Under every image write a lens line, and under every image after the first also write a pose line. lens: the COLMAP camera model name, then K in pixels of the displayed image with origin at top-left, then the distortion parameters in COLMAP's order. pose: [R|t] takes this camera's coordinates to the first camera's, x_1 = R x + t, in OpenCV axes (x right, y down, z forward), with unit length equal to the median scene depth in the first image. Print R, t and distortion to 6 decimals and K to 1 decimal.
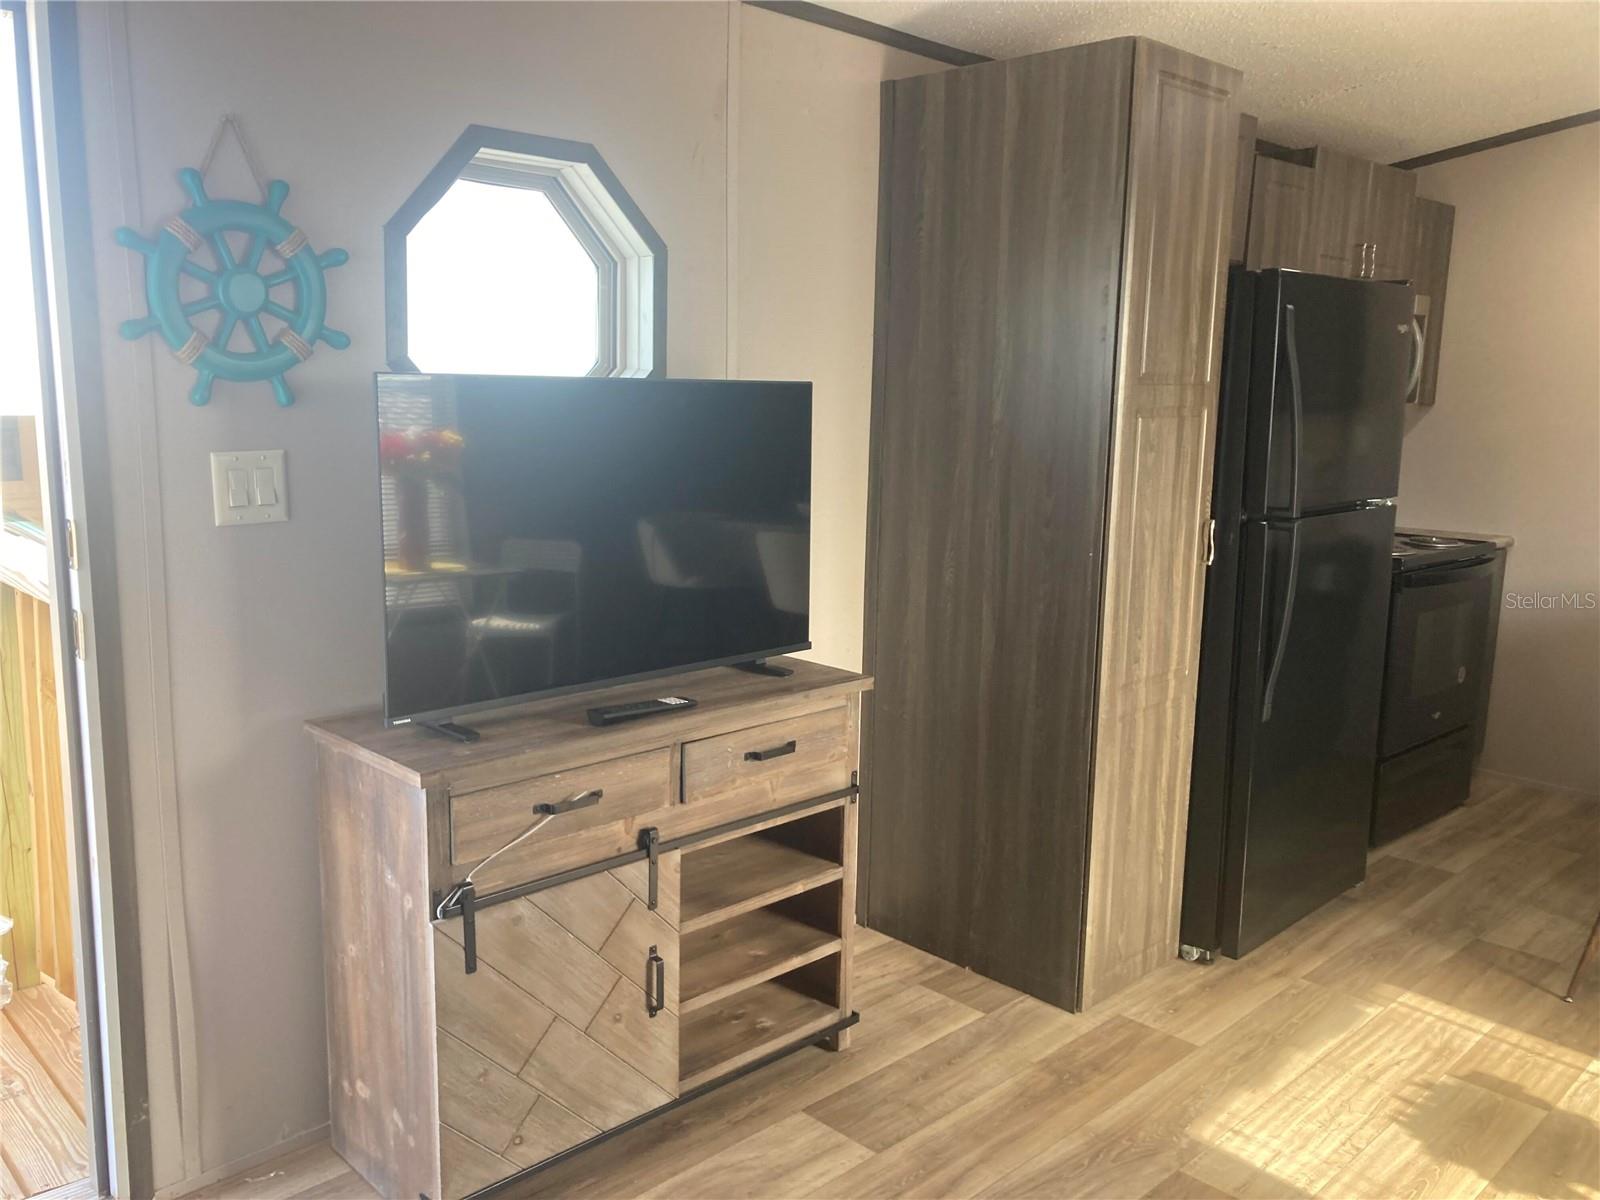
lens RADIAL K [[1274.3, 0, 800.0], [0, 1274.3, 600.0], [0, 0, 1]] dist [0.020740, -0.010150]
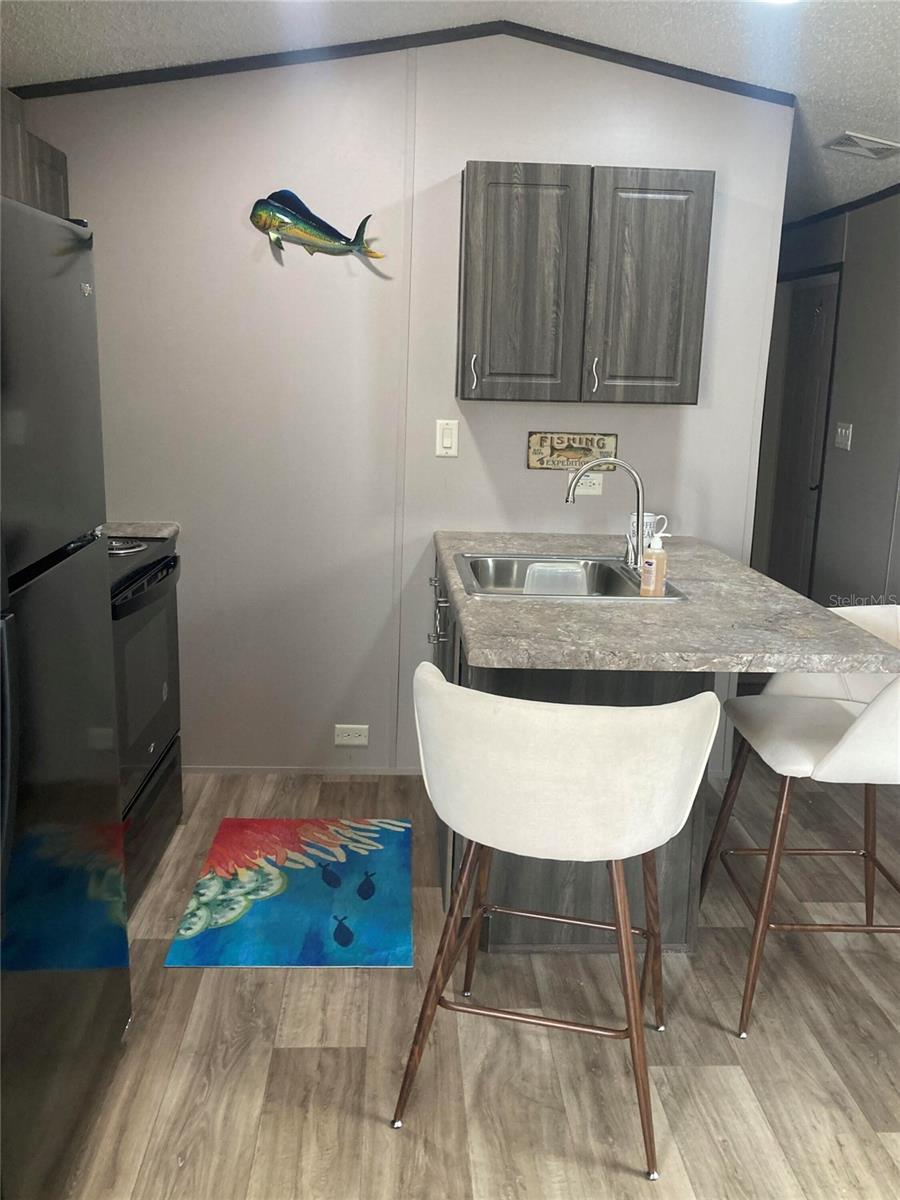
lens RADIAL K [[1037.3, 0, 450.0], [0, 1037.3, 600.0], [0, 0, 1]] dist [0.016603, -0.007338]
pose [[0.653695, -0.167134, 0.738071, 0.127082], [0.111628, 0.985934, 0.124394, -0.077087], [-0.748480, 0.001074, 0.663157, 0.386796]]
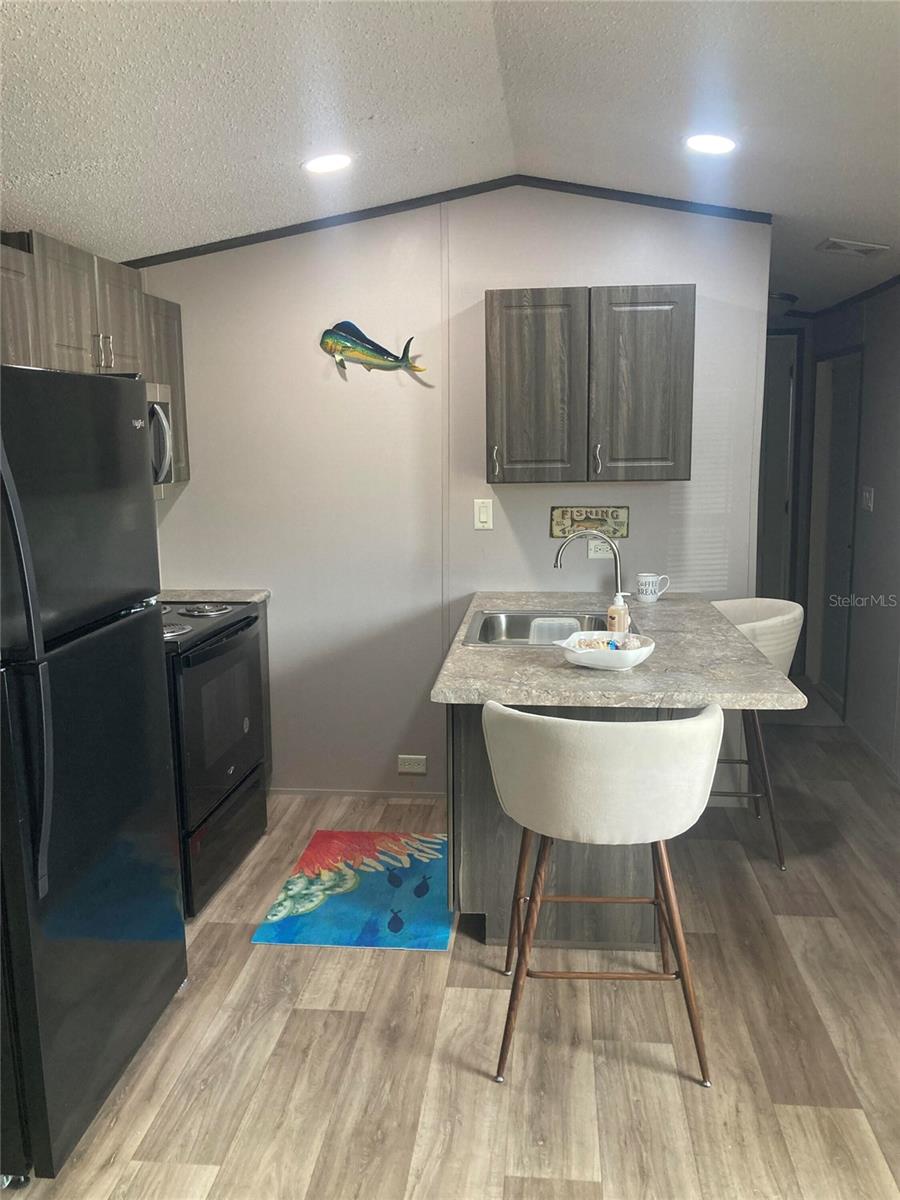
lens RADIAL K [[955.7, 0, 450.0], [0, 955.7, 600.0], [0, 0, 1]] dist [0.020740, -0.010150]
pose [[0.763222, -0.138653, 0.631084, 0.147949], [0.136963, 0.989226, 0.051699, -0.072176], [-0.631453, 0.046977, 0.773990, 0.248846]]
